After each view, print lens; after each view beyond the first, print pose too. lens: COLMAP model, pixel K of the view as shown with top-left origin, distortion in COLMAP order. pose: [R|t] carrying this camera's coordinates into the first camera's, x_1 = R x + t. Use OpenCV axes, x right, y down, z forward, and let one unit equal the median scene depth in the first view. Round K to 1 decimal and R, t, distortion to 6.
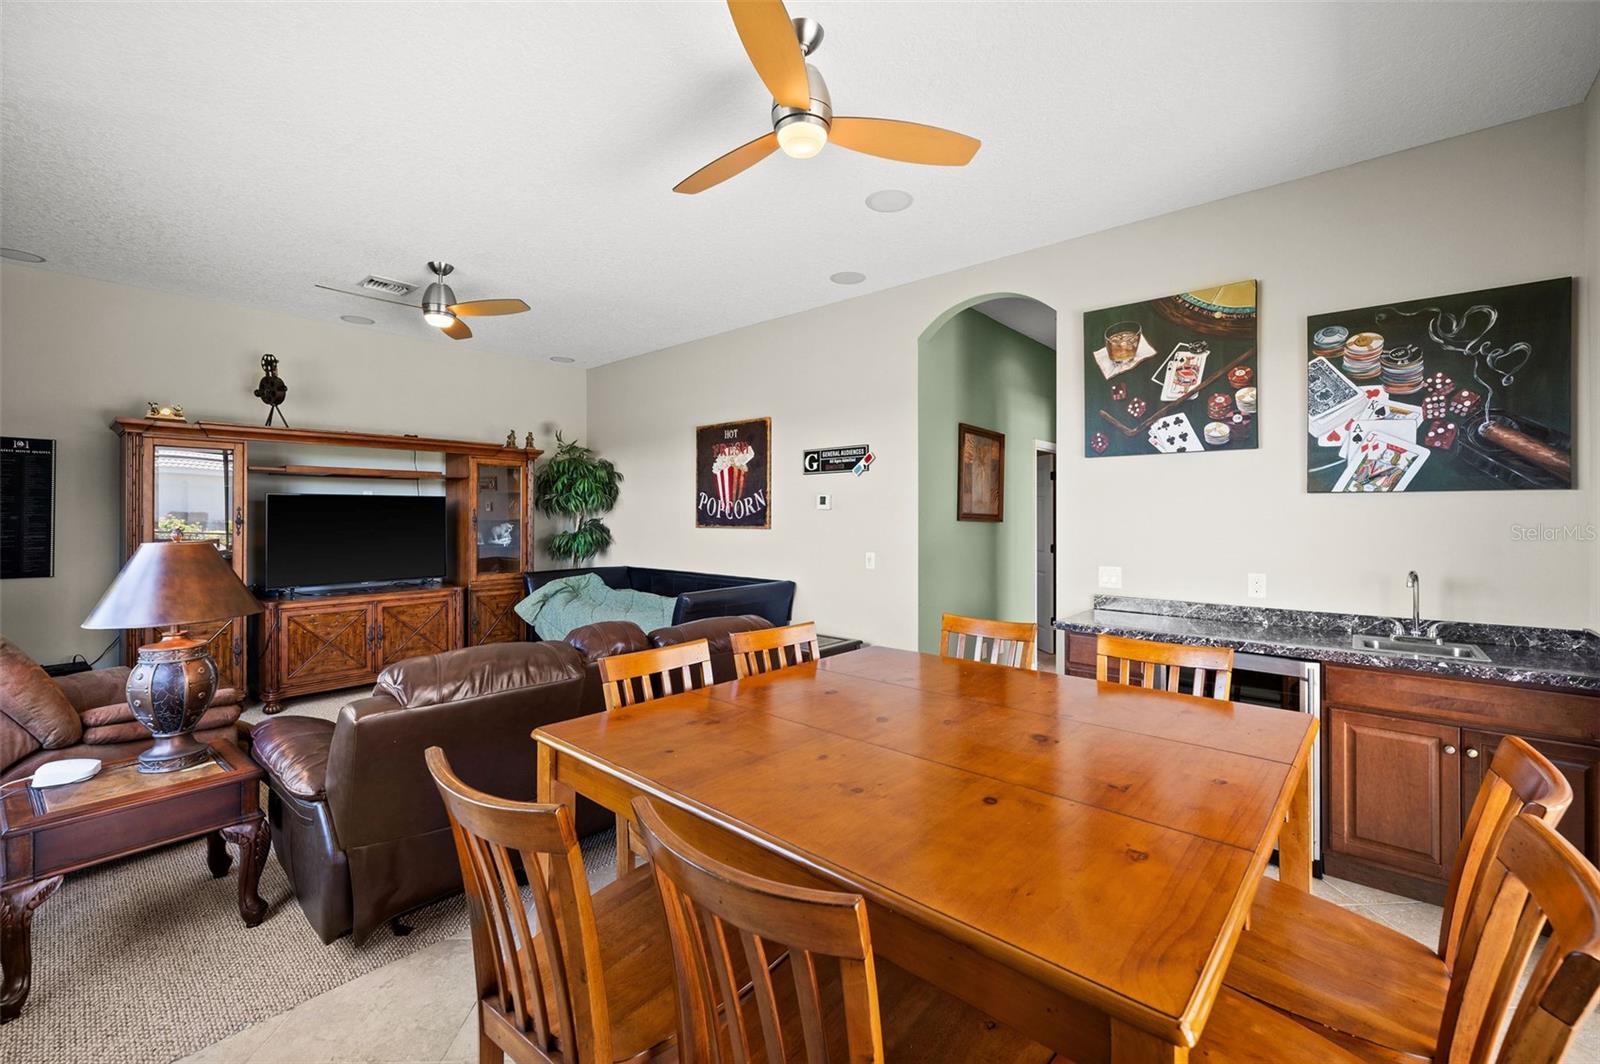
lens RADIAL K [[645.8, 0, 799.2], [0, 645.8, 523.8], [0, 0, 1]] dist [-0.002033, -0.000284]
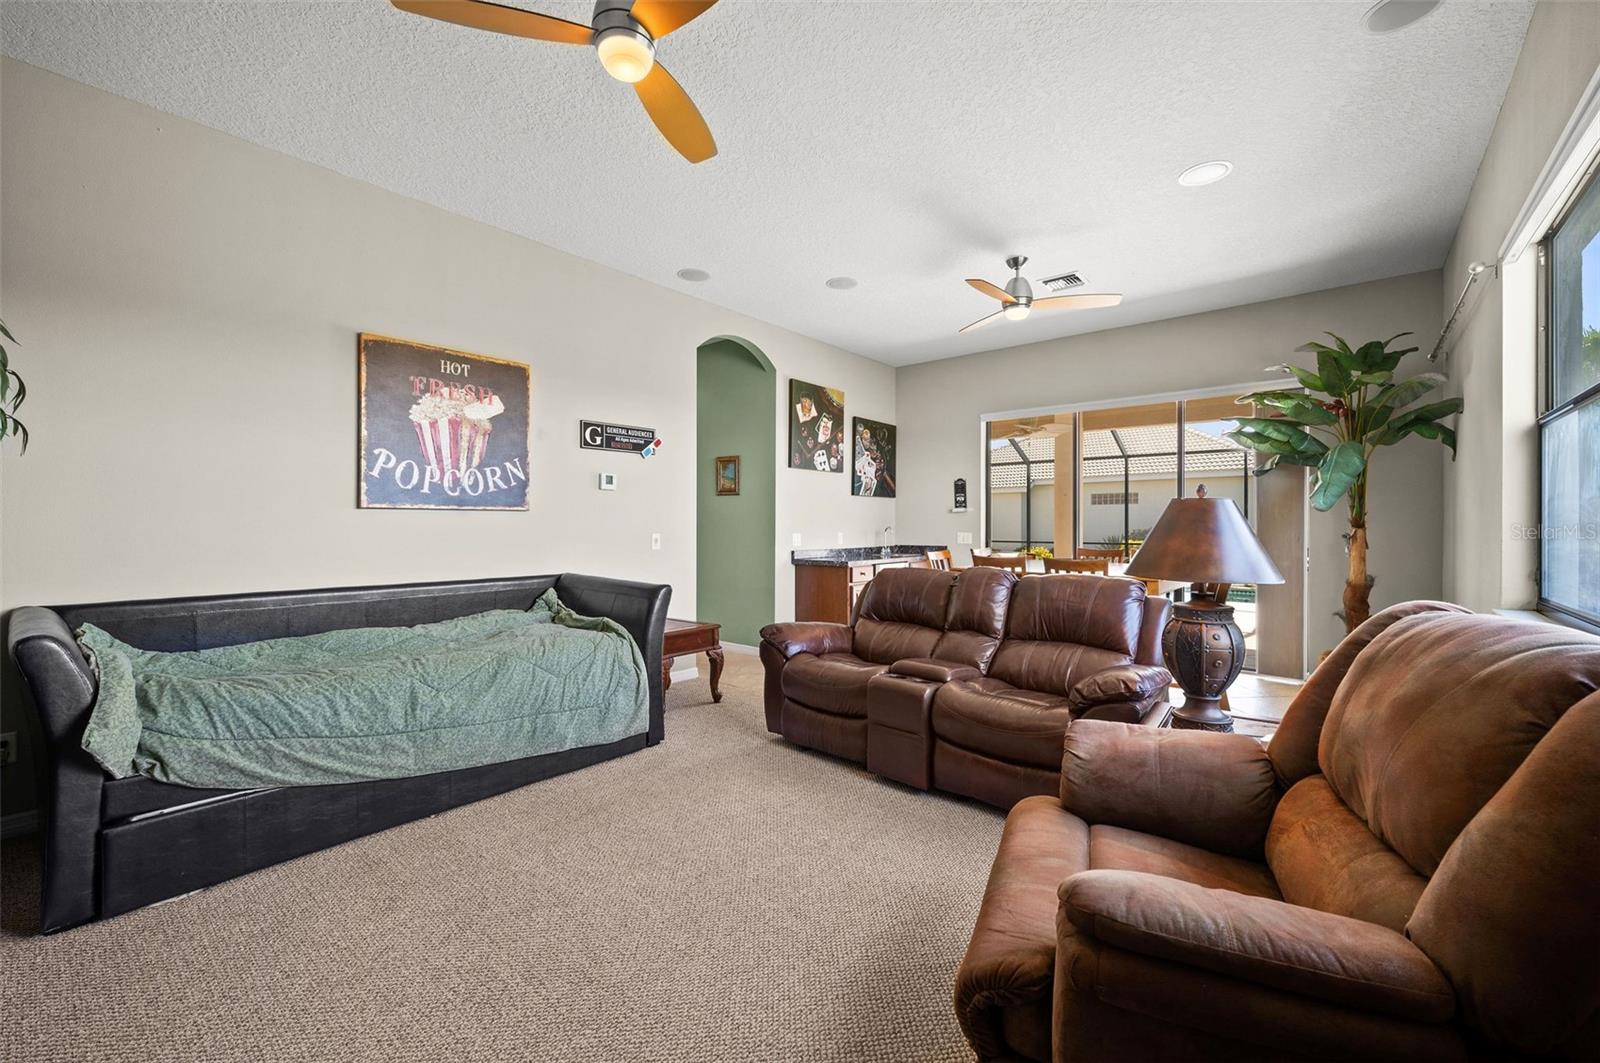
lens RADIAL K [[645.8, 0, 799.2], [0, 645.8, 523.3], [0, 0, 1]] dist [-0.002033, -0.000284]
pose [[-0.010837, -0.003360, 0.999936, -1.192003], [0.008147, 0.999961, 0.003449, 0.033035], [-0.999908, 0.008184, -0.010809, 1.001824]]
